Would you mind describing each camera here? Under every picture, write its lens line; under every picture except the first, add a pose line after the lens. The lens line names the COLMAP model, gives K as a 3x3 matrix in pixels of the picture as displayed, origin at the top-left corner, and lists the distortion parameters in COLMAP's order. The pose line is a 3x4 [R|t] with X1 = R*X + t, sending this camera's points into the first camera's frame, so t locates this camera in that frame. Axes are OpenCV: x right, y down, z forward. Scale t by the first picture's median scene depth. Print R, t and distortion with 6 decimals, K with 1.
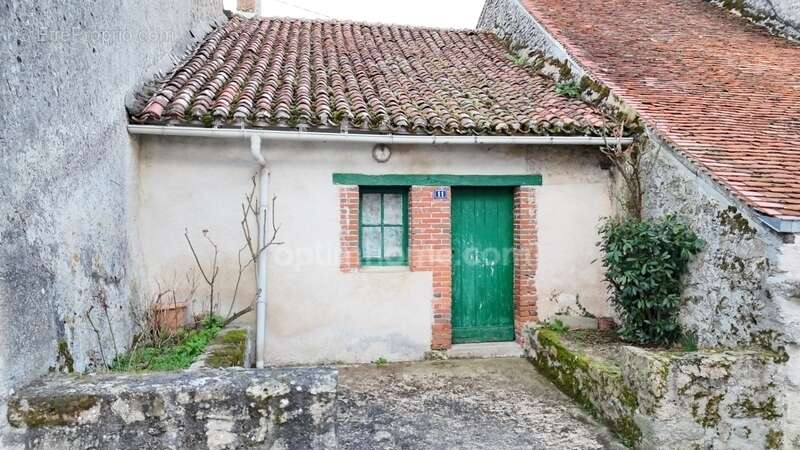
lens RADIAL K [[578.9, 0, 400.0], [0, 578.9, 225.0], [0, 0, 1]] dist [0.086331, -0.077874]
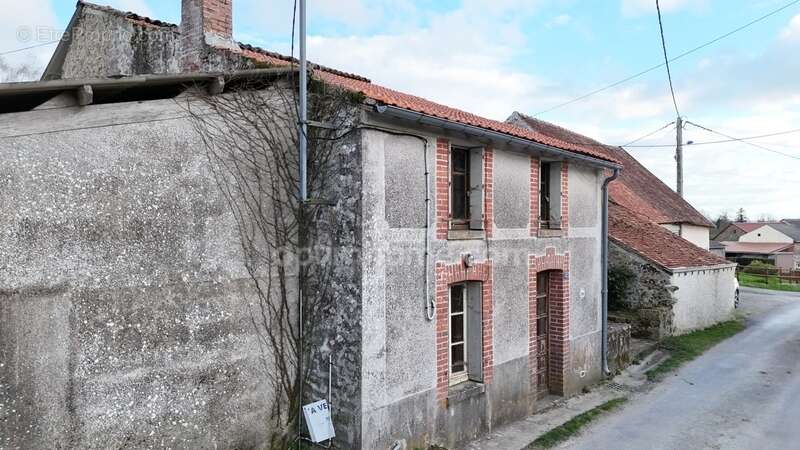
lens RADIAL K [[578.9, 0, 400.0], [0, 578.9, 225.0], [0, 0, 1]] dist [0.086331, -0.077874]
pose [[0.757904, 0.002155, 0.652362, -1.772451], [0.001414, 0.999987, -0.004945, -0.158201], [-0.652365, 0.004670, 0.757891, -0.387555]]
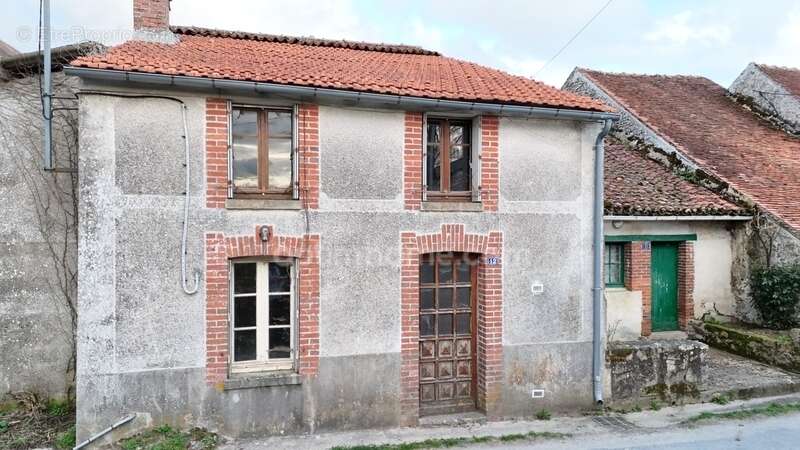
lens RADIAL K [[578.9, 0, 400.0], [0, 578.9, 225.0], [0, 0, 1]] dist [0.086331, -0.077874]
pose [[0.991751, 0.002863, 0.128149, -0.872195], [-0.002553, 0.999993, -0.002579, -0.108693], [-0.128155, 0.002231, 0.991752, -0.640121]]
